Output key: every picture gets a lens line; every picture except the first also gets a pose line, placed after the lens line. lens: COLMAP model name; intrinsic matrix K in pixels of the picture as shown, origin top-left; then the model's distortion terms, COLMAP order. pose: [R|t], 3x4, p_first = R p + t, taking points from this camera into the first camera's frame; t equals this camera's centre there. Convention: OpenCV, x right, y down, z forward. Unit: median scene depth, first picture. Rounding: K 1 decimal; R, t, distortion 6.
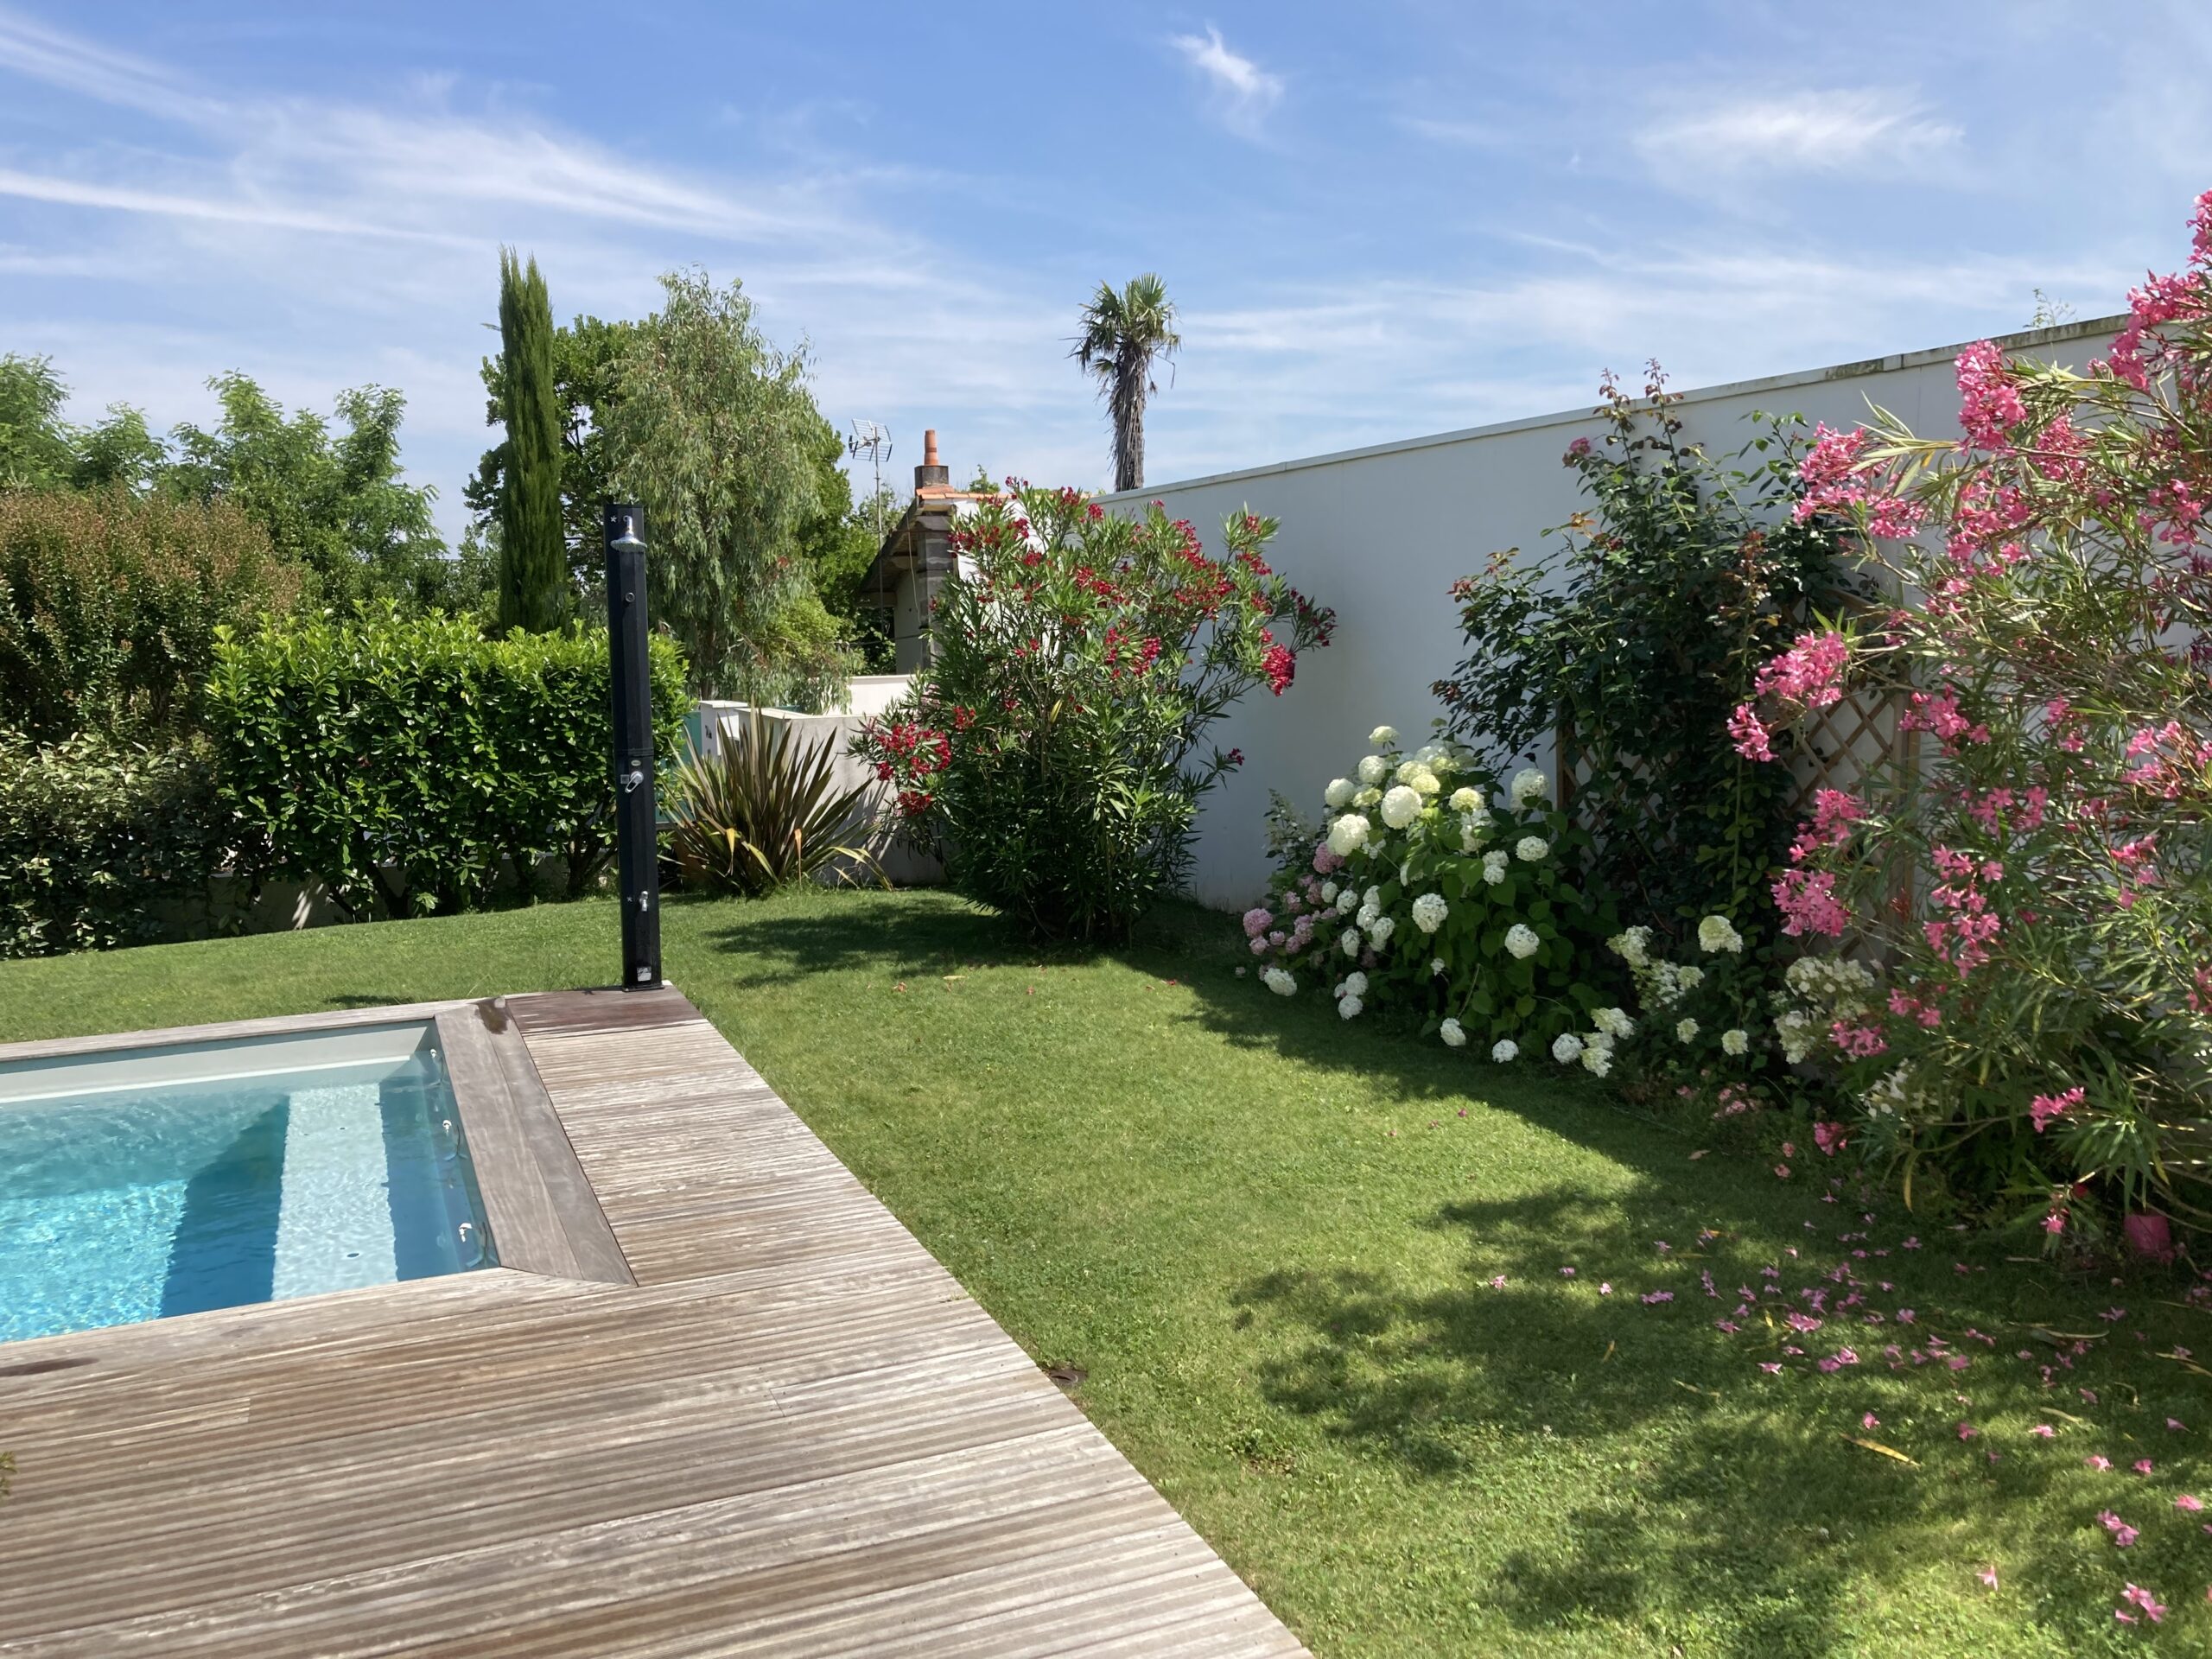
lens RADIAL K [[1805.1, 0, 1106.0], [0, 1805.1, 829.5], [0, 0, 1]] dist [0.034284, -0.045767]
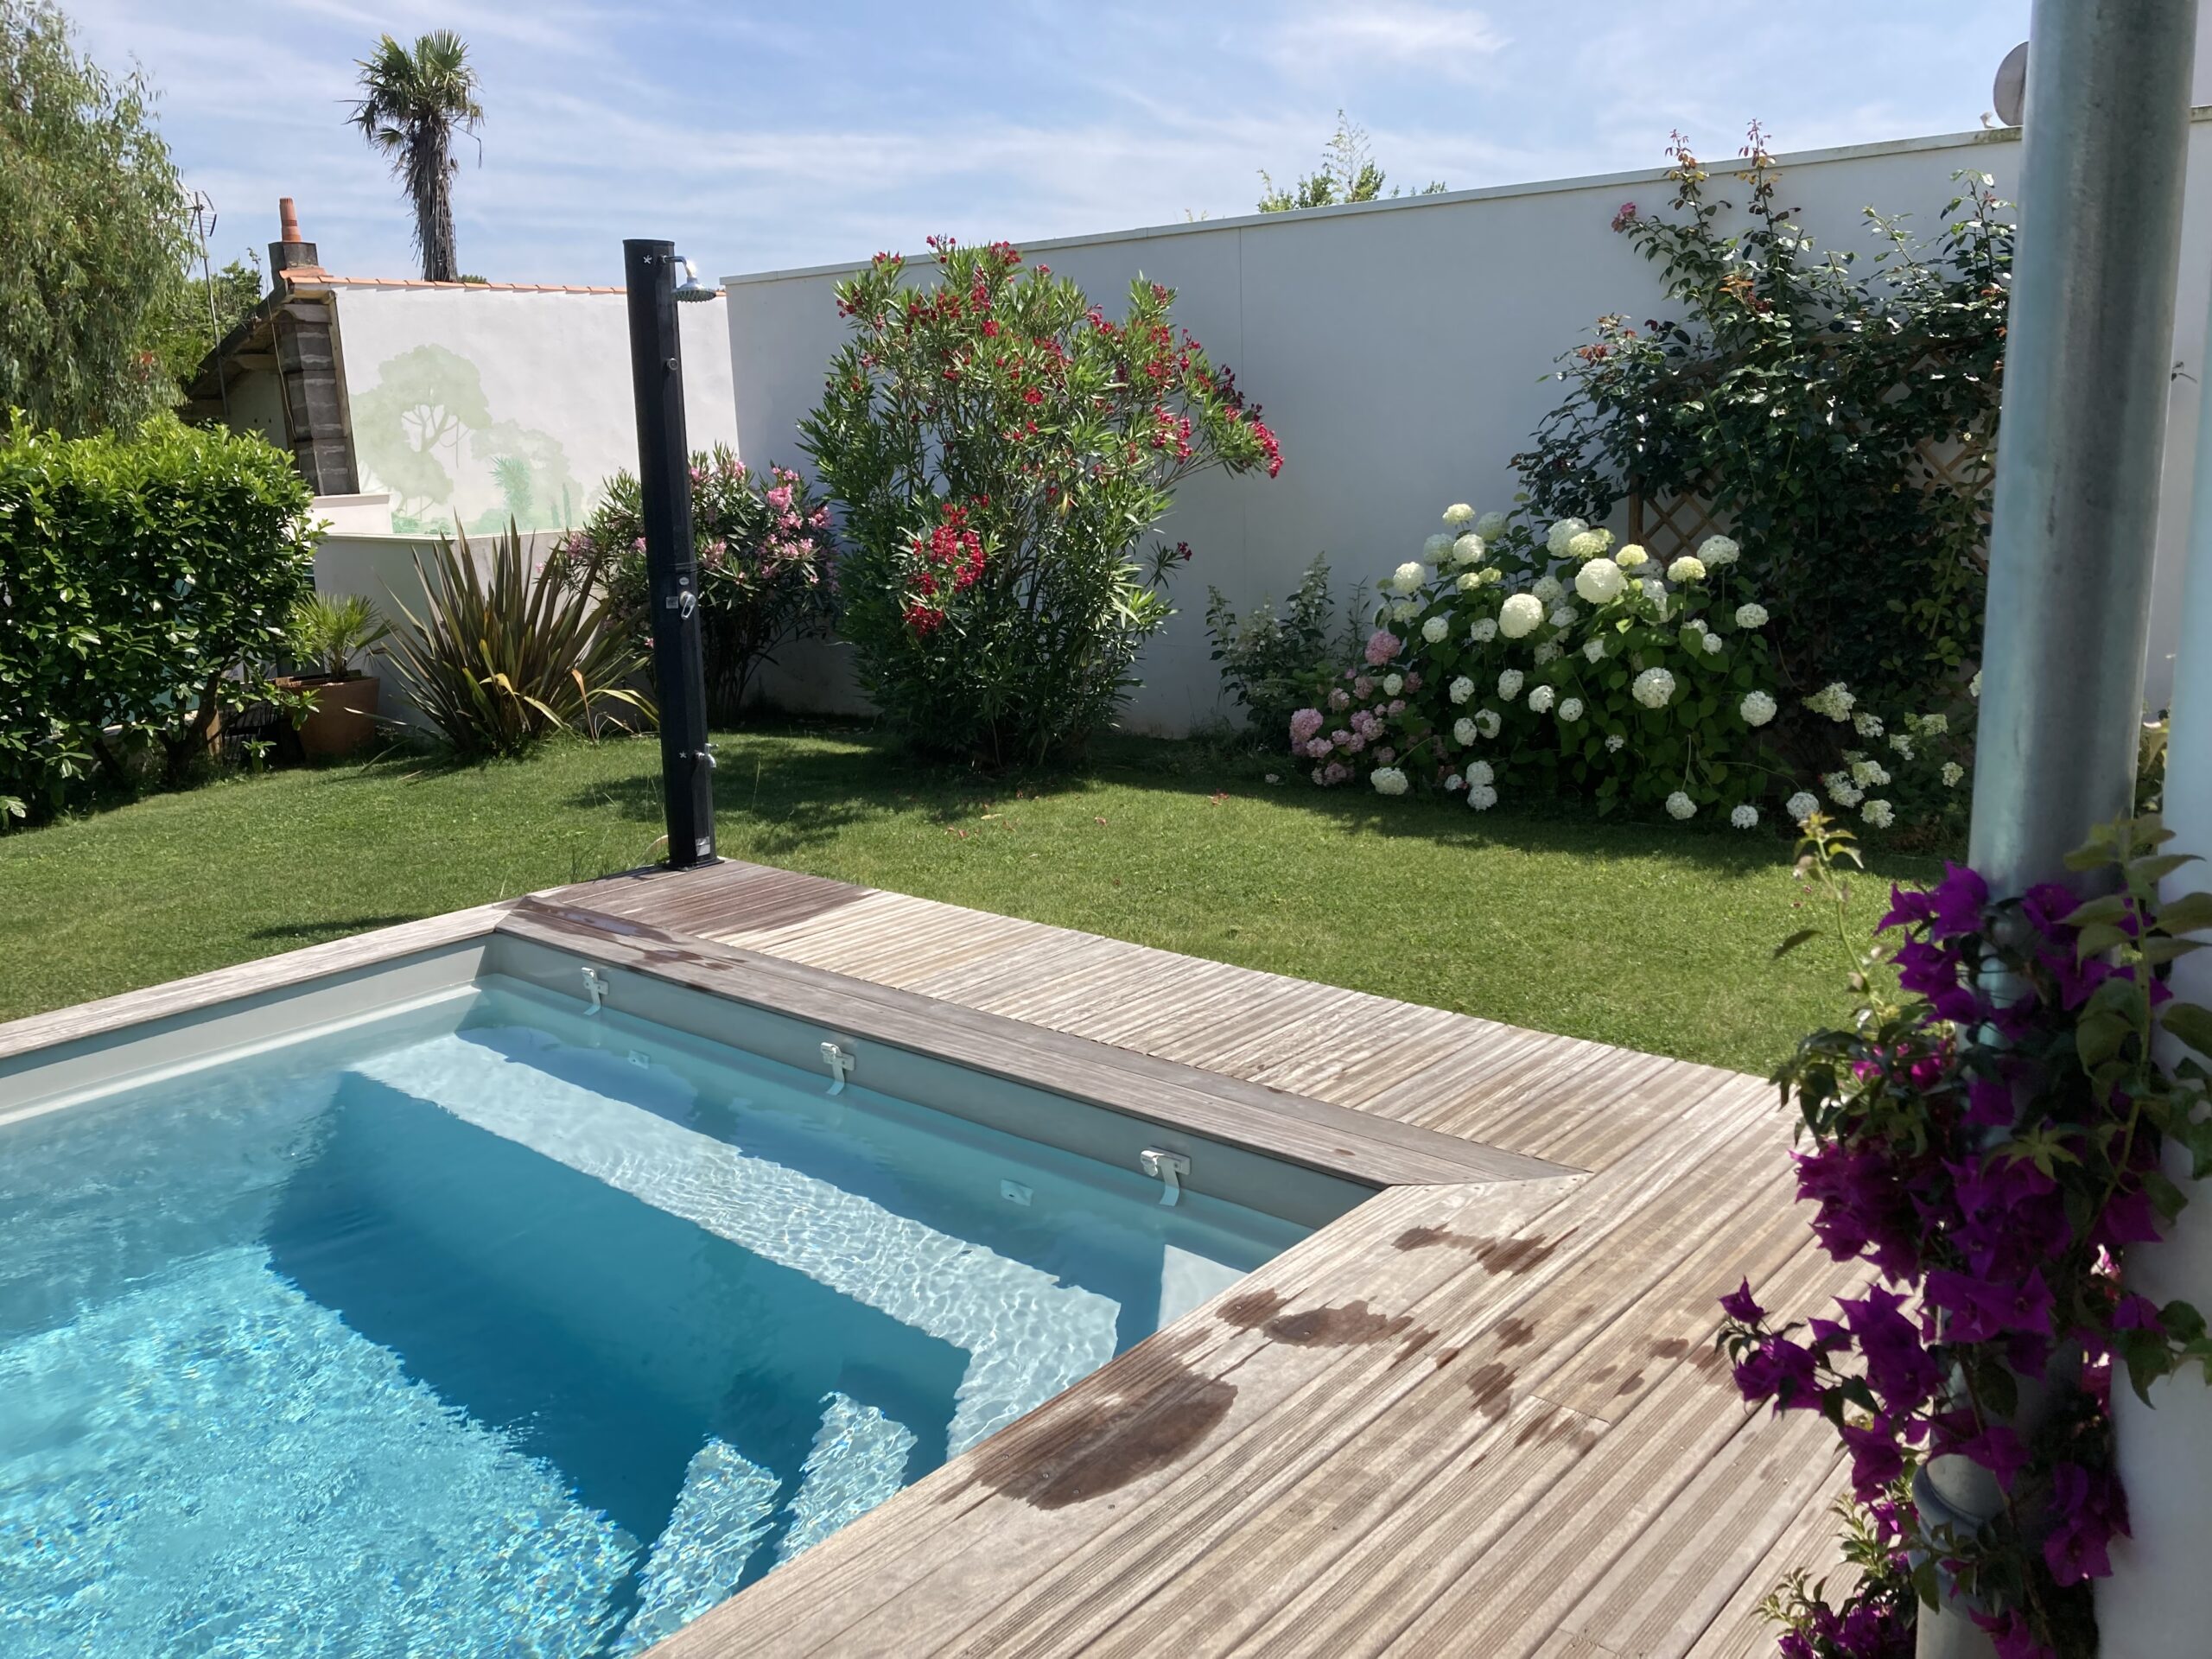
lens RADIAL K [[1805.1, 0, 1106.0], [0, 1805.1, 829.5], [0, 0, 1]] dist [0.034284, -0.045767]
pose [[0.893587, -0.108056, 0.435690, -0.298119], [0.066419, 0.991739, 0.109737, -0.002717], [-0.443948, -0.069122, 0.893382, 0.140969]]
